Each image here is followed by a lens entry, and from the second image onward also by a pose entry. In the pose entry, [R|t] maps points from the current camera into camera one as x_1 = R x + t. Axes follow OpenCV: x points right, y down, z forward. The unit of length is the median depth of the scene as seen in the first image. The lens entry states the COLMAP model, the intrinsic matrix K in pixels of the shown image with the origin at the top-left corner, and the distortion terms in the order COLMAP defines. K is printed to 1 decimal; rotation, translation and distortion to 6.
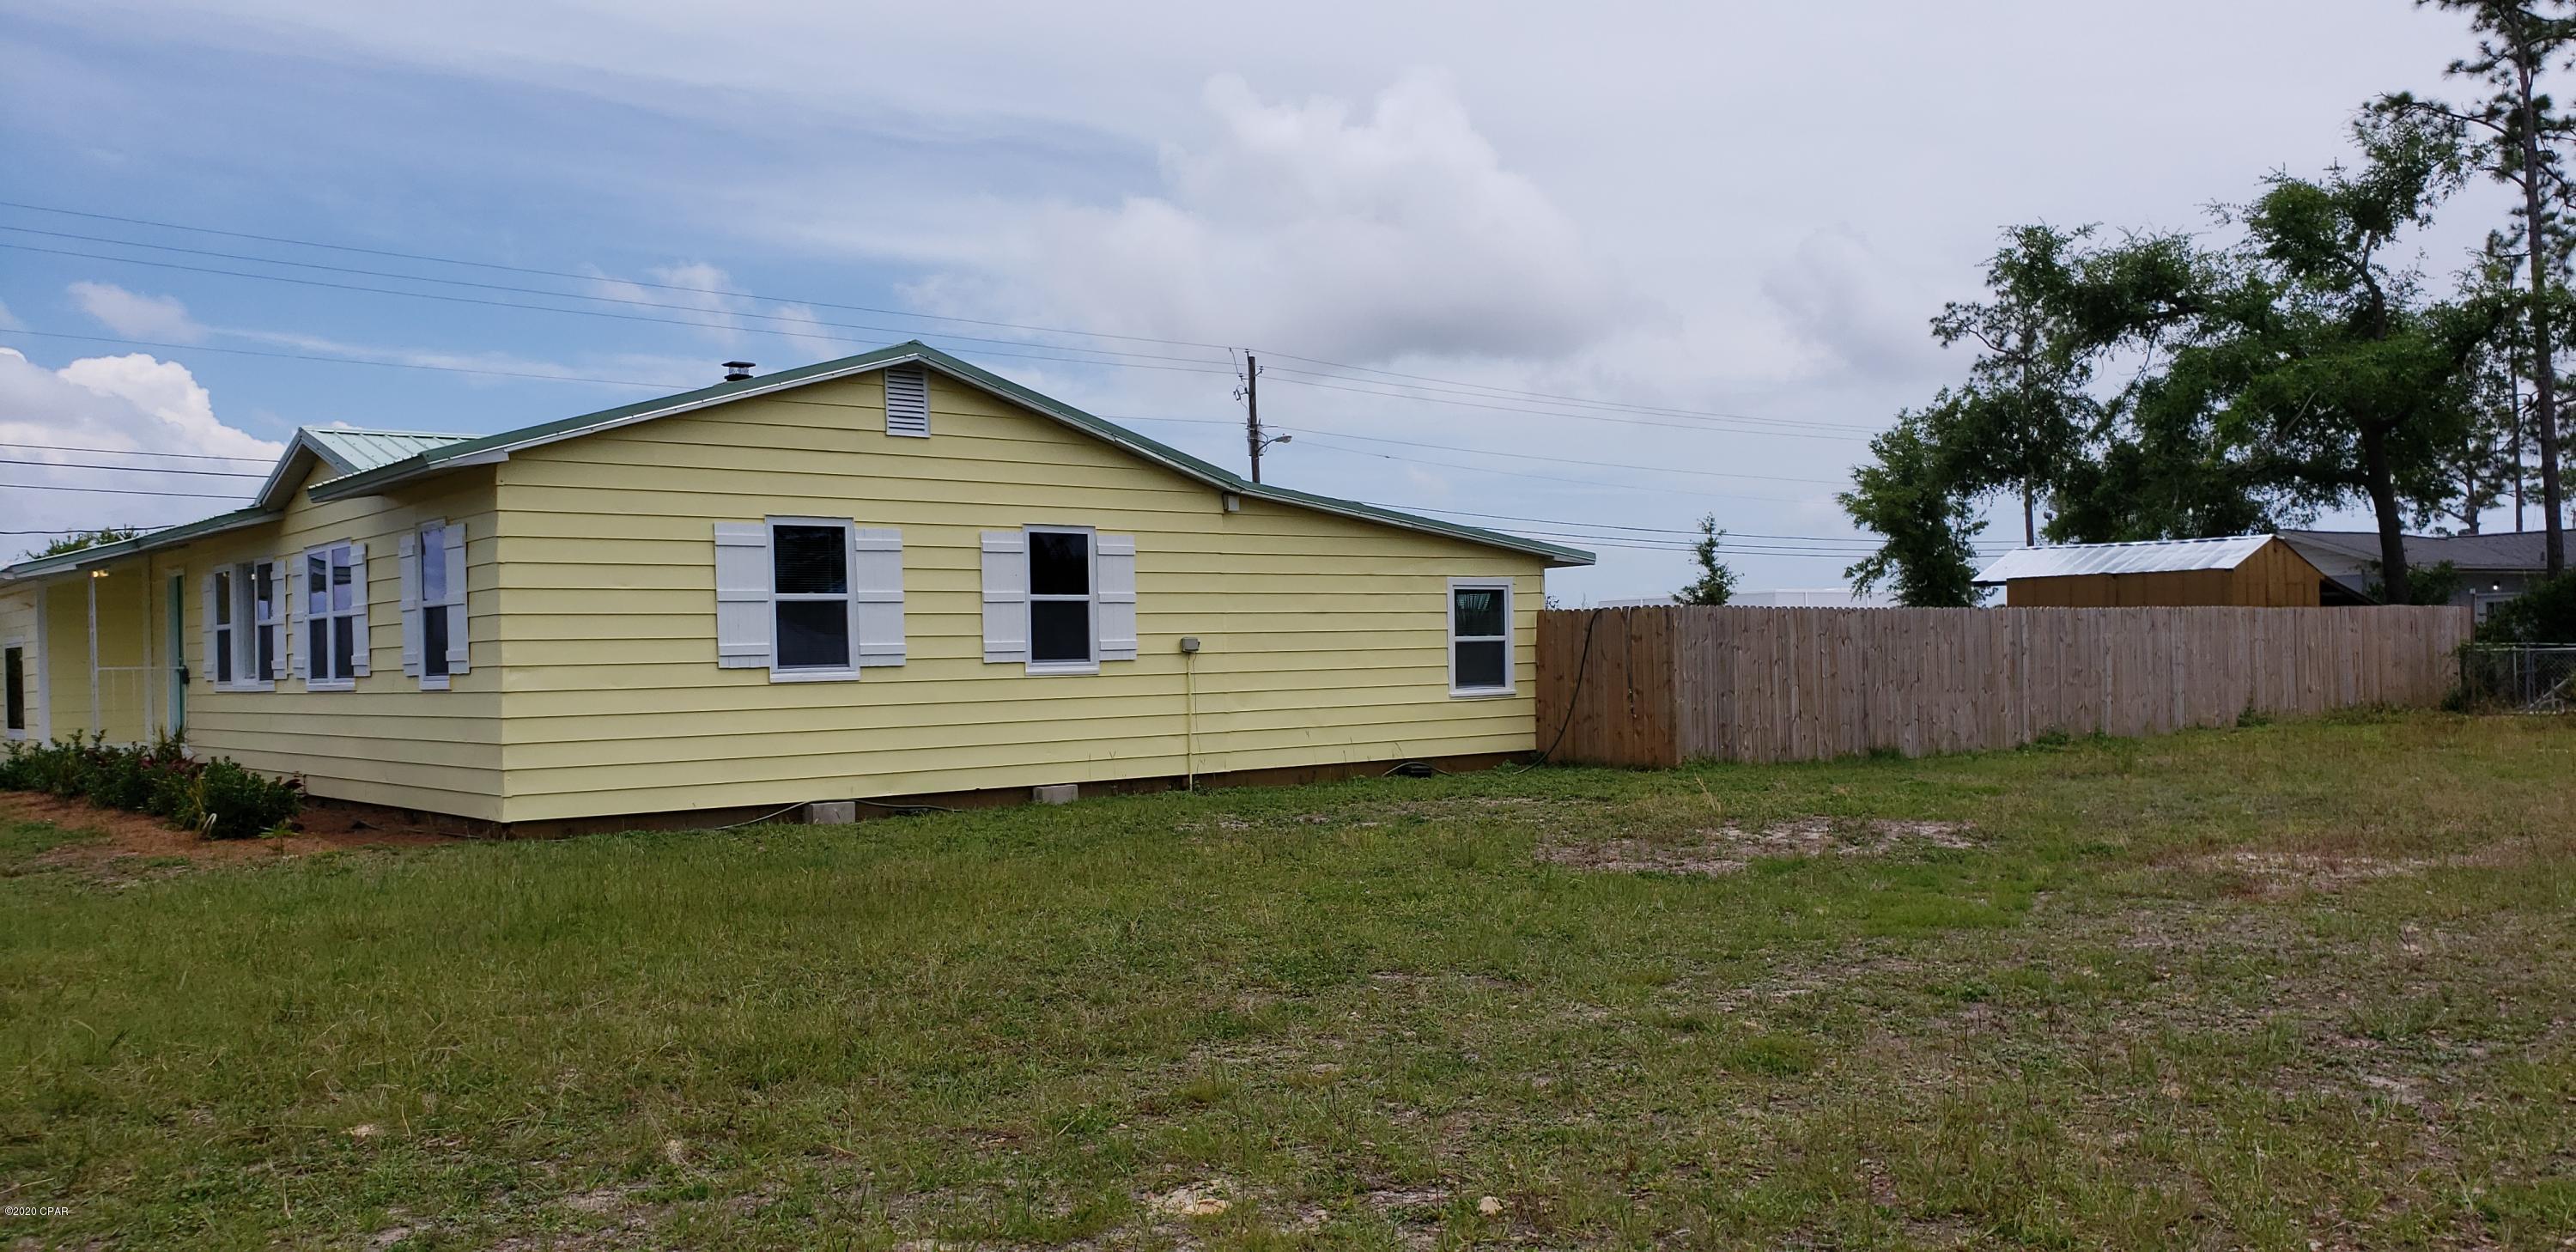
lens RADIAL K [[1972.5, 0, 1289.5], [0, 1972.5, 684.7], [0, 0, 1]] dist [0.100987, 0.072273]
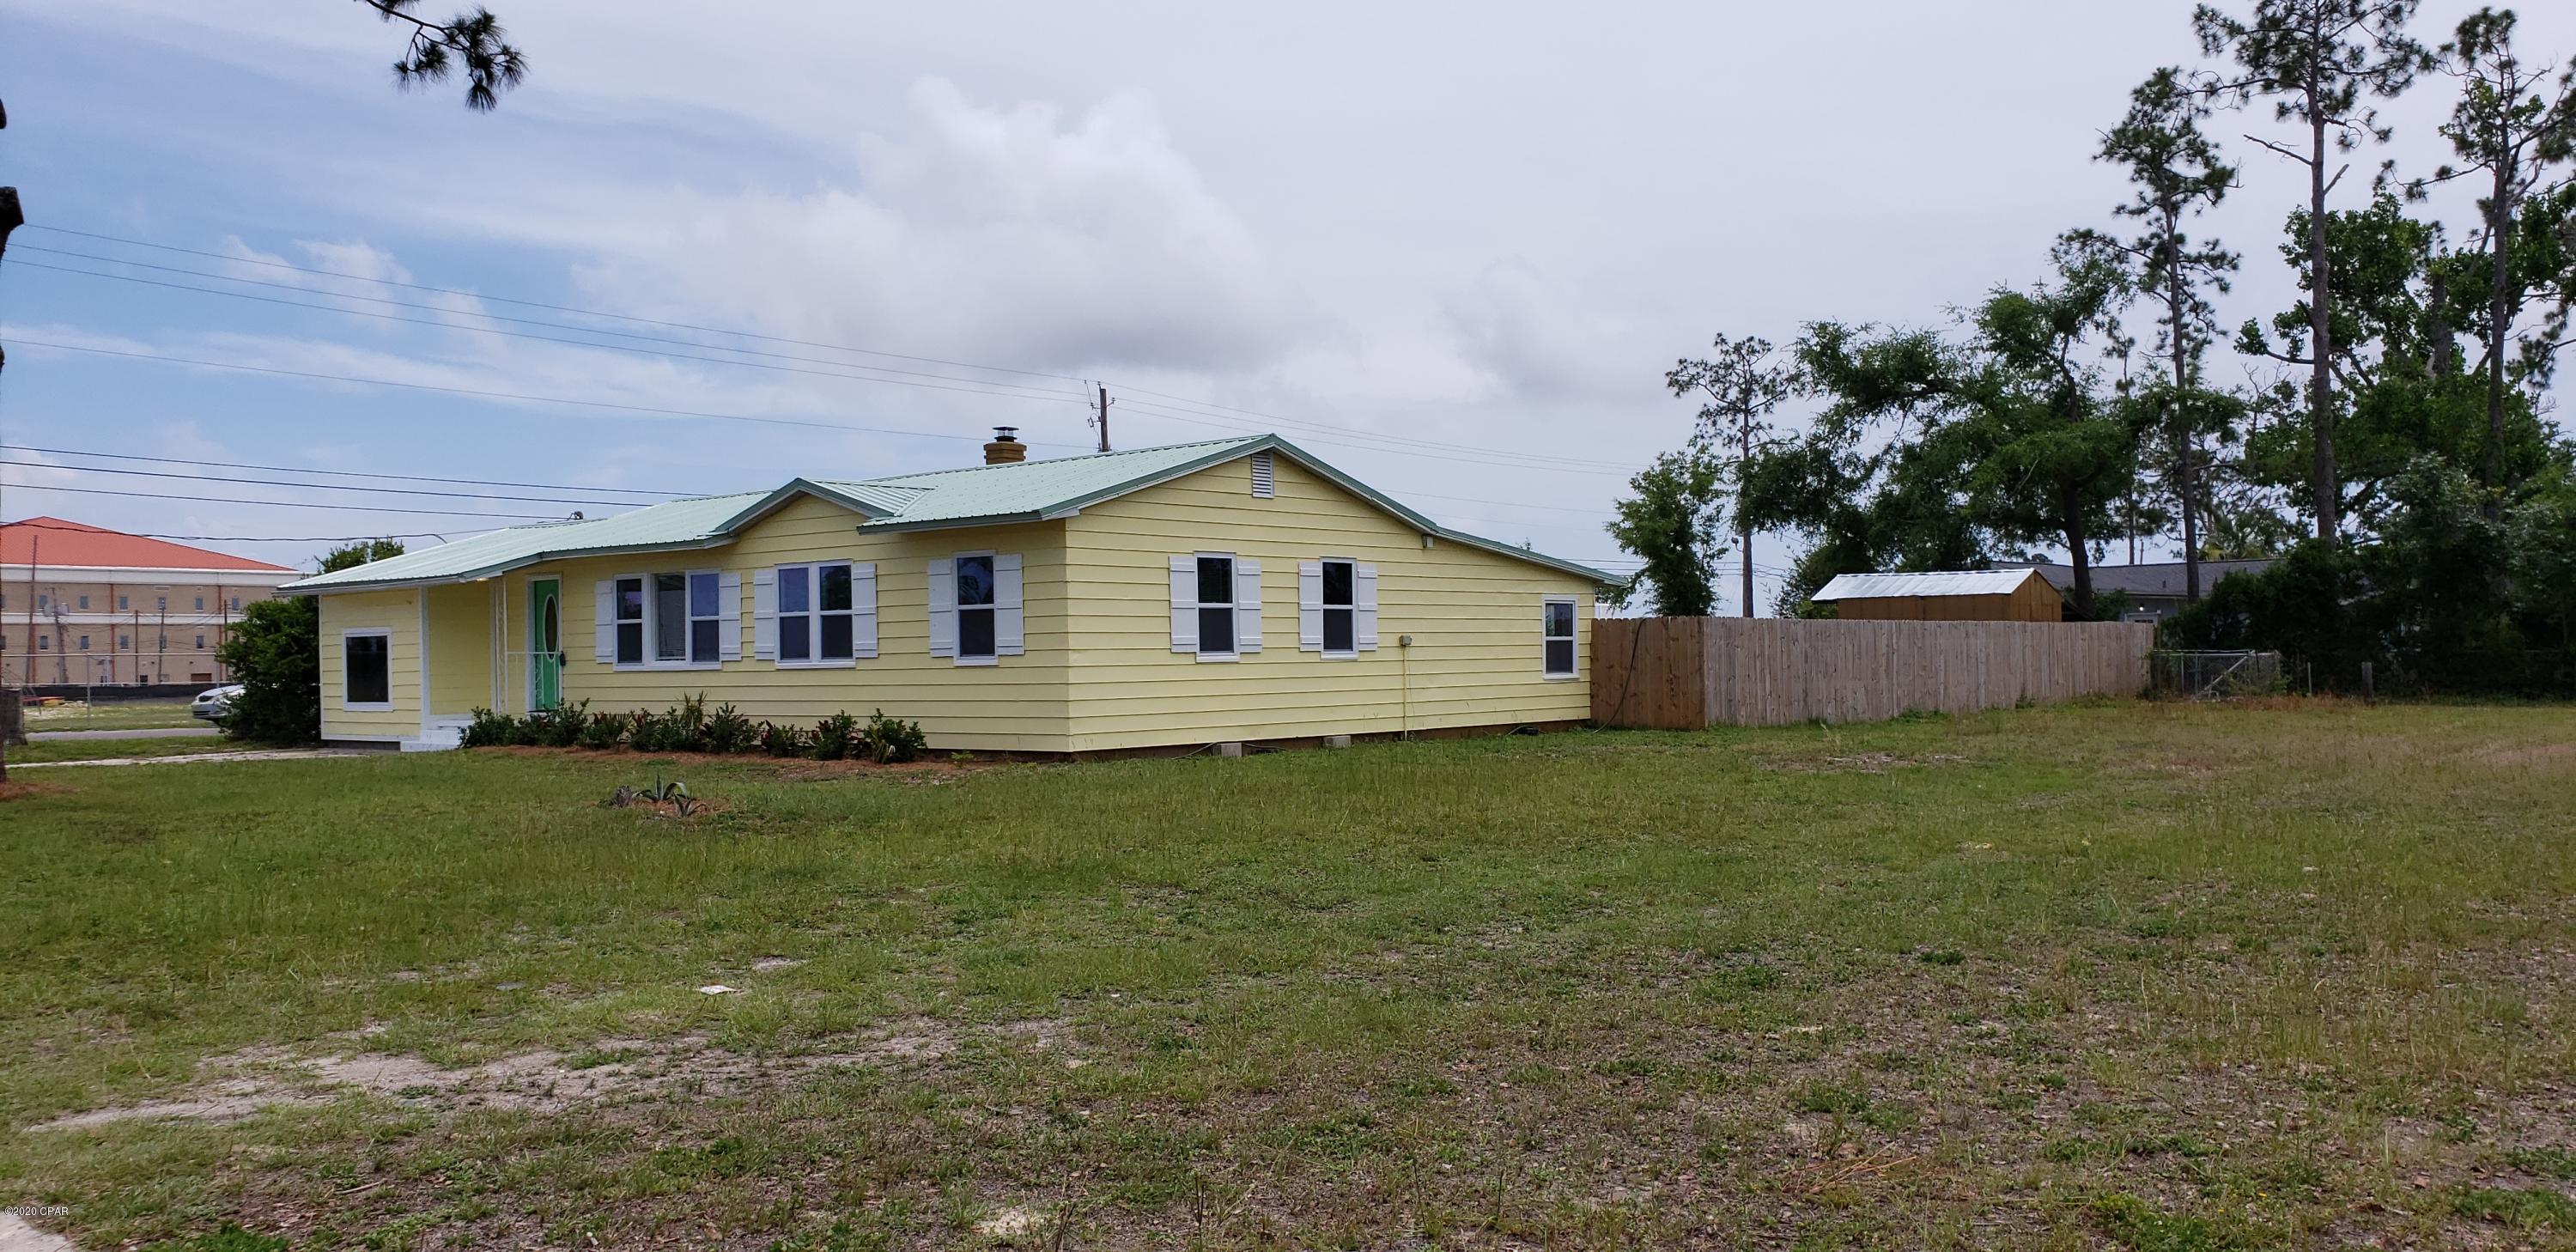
lens RADIAL K [[1929.0, 0, 1287.5], [0, 1929.0, 669.6], [0, 0, 1]] dist [0.226099, -0.001134]
pose [[0.986622, 0.005736, 0.162926, -0.168169], [-0.003979, 0.999930, -0.011110, 0.007877], [-0.162978, 0.010313, 0.986576, -0.174356]]
